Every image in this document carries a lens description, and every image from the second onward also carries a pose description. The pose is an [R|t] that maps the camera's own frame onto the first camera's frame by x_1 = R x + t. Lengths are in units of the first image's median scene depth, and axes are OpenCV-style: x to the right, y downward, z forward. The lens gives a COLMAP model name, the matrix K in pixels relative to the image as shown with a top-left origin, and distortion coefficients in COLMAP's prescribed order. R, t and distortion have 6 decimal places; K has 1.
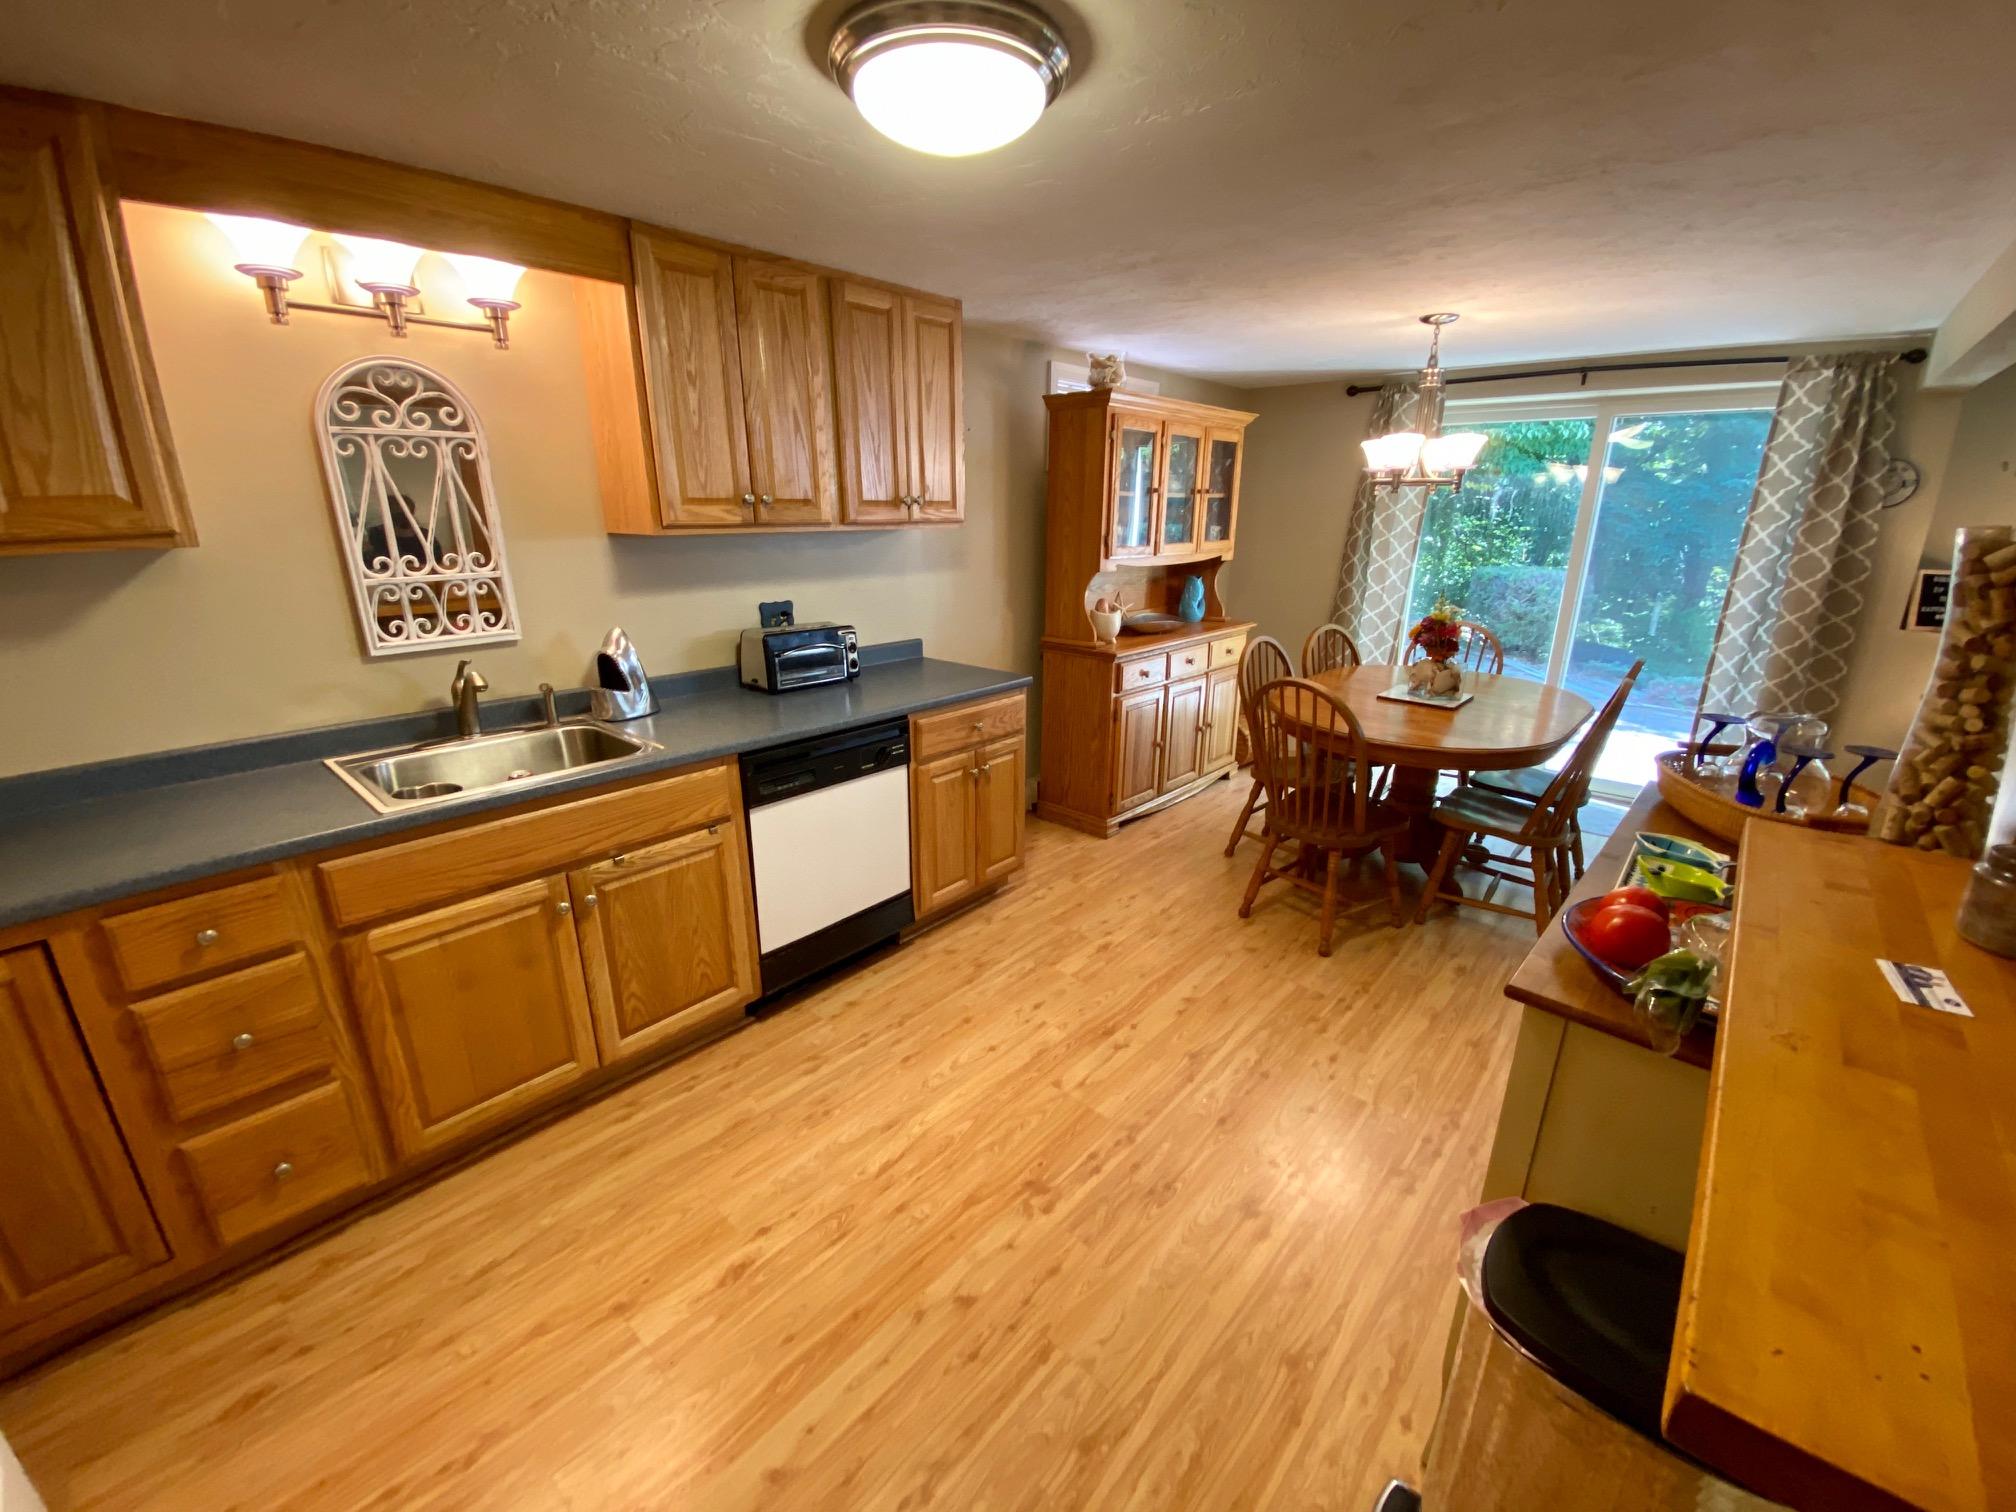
lens RADIAL K [[810.1, 0, 1013.5], [0, 810.1, 758.0], [0, 0, 1]] dist [0.025109, -0.028006]
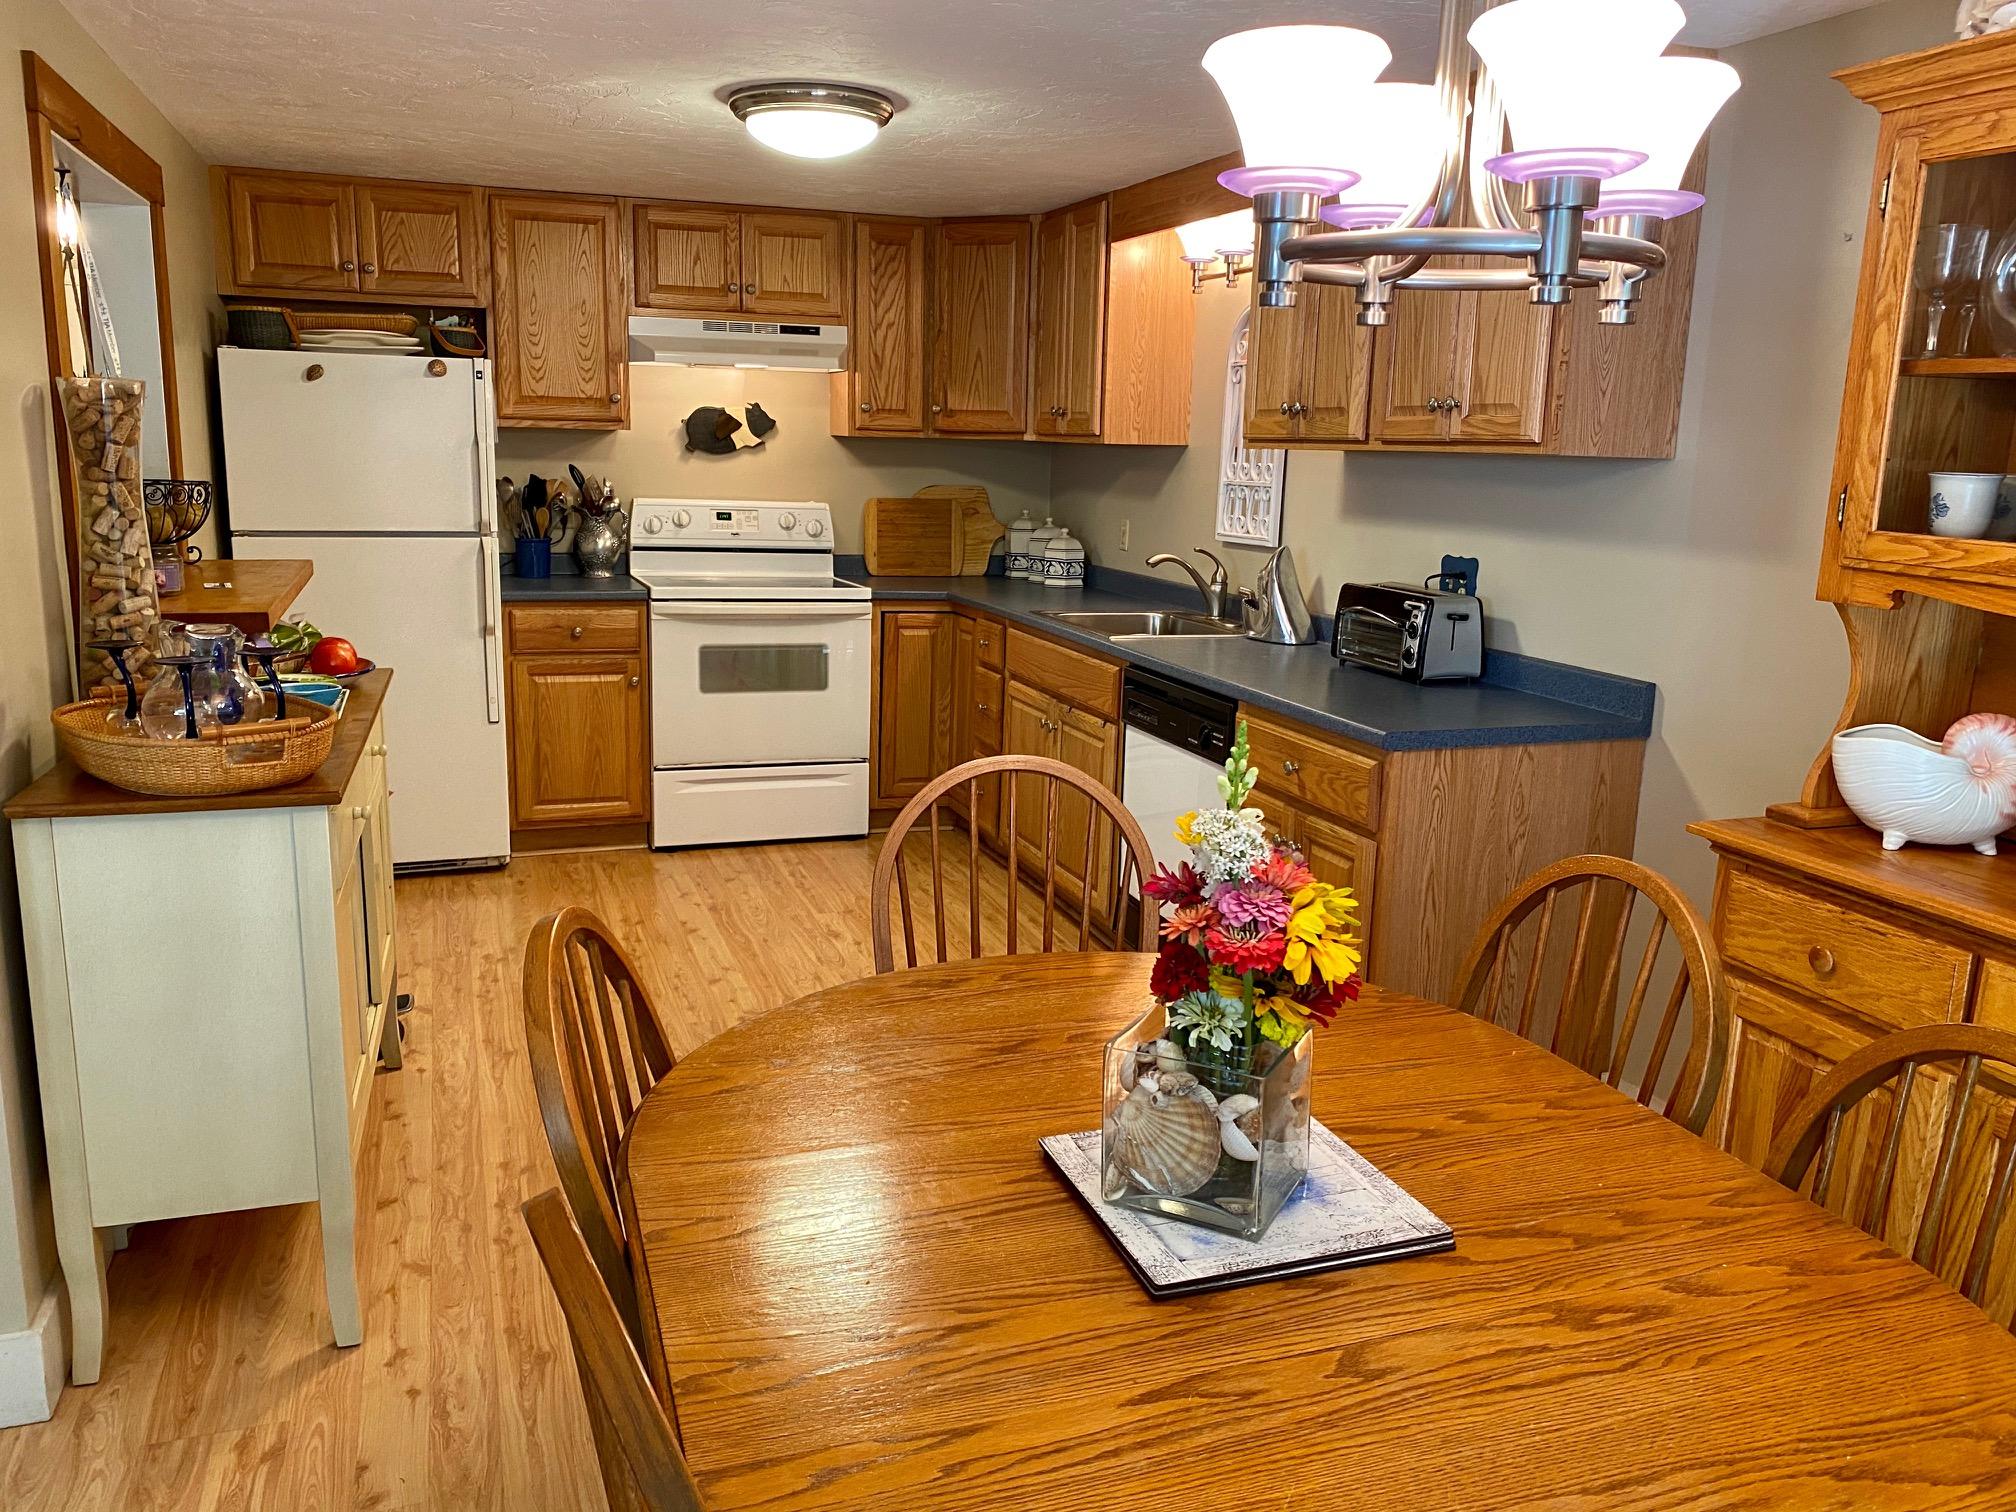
lens RADIAL K [[1547.3, 0, 1004.3], [0, 1547.3, 763.3], [0, 0, 1]] dist [0.005377, -0.010869]
pose [[-0.481550, 0.168924, -0.859985, 1.094933], [-0.278795, 0.900753, 0.333044, -0.382230], [0.830893, 0.400137, -0.386662, 1.324294]]
